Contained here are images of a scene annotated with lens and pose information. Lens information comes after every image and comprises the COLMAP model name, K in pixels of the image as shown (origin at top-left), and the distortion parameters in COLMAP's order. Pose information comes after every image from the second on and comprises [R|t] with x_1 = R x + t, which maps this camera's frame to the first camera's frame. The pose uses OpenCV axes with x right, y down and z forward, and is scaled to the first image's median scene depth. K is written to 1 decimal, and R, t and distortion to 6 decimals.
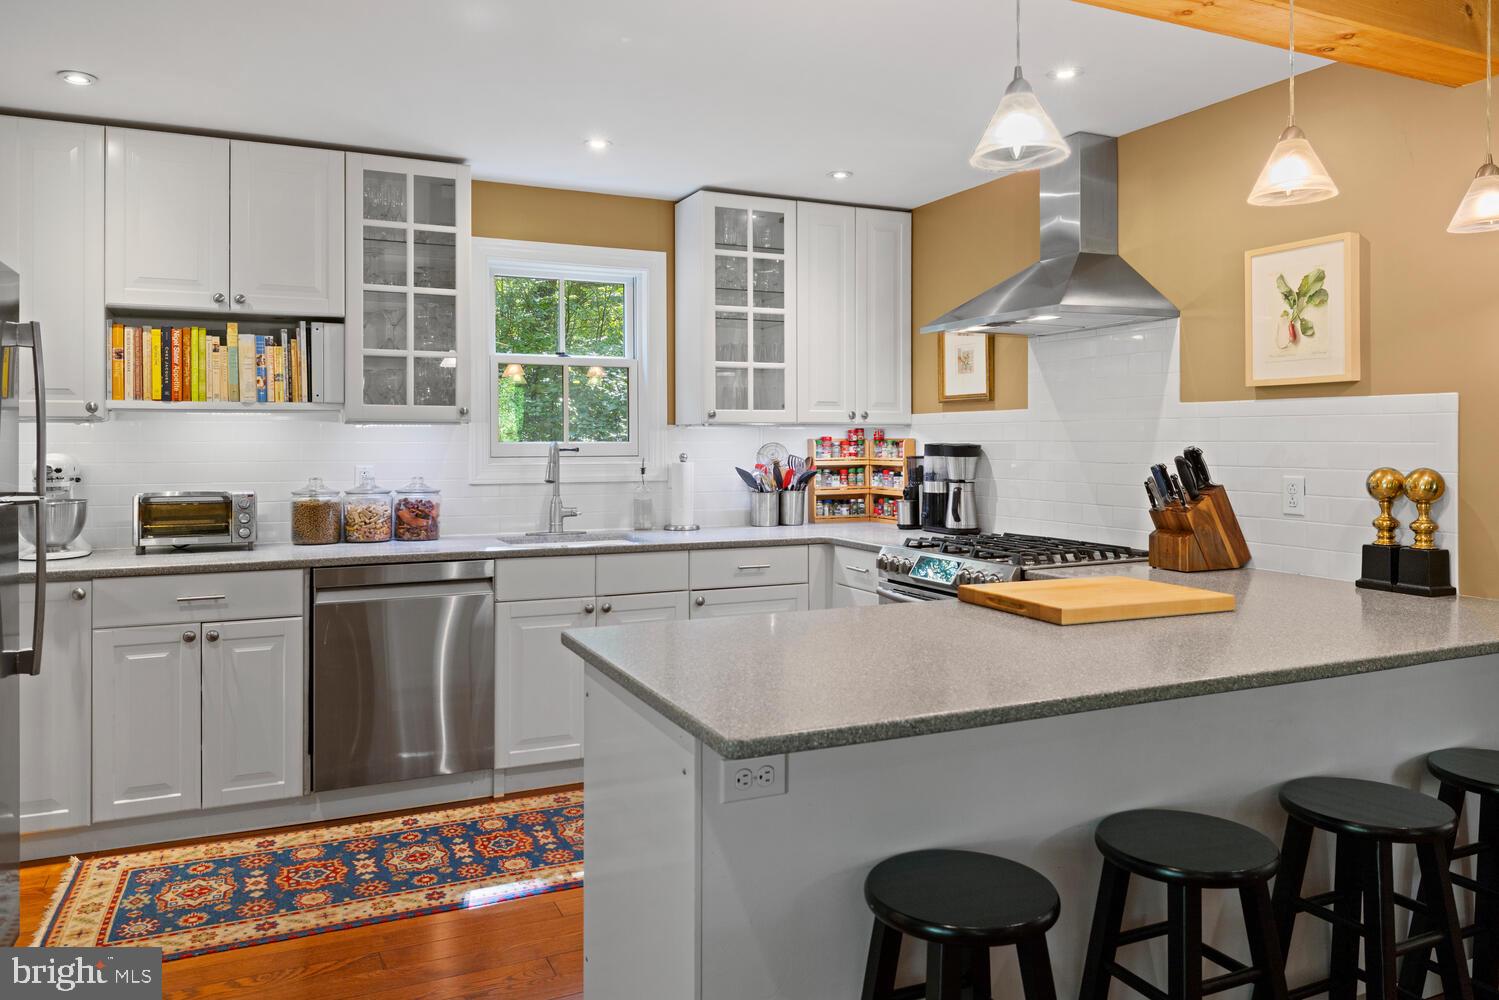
lens RADIAL K [[1027.9, 0, 752.4], [0, 1027.9, 493.3], [0, 0, 1]] dist [0.001635, -0.002199]
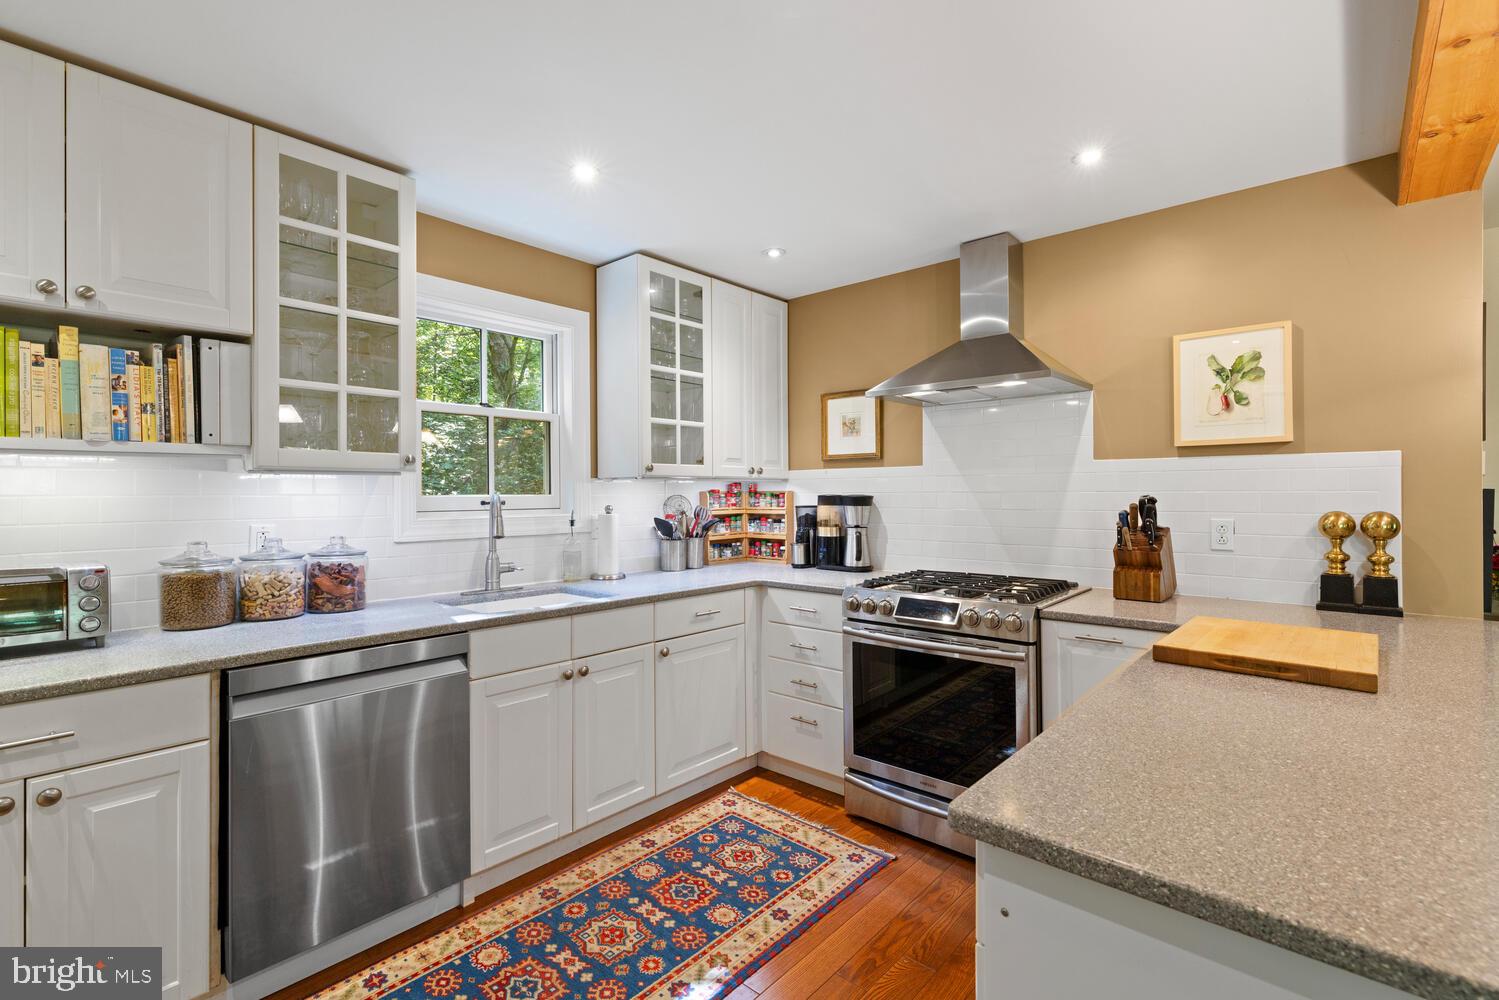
lens RADIAL K [[675.8, 0, 749.1], [0, 675.8, 513.8], [0, 0, 1]] dist [0.000156, 0.001065]
pose [[0.921427, -0.015186, 0.388254, -0.257280], [0.024082, 0.999547, -0.018058, -0.018357], [-0.387804, 0.025989, 0.921376, 0.394700]]
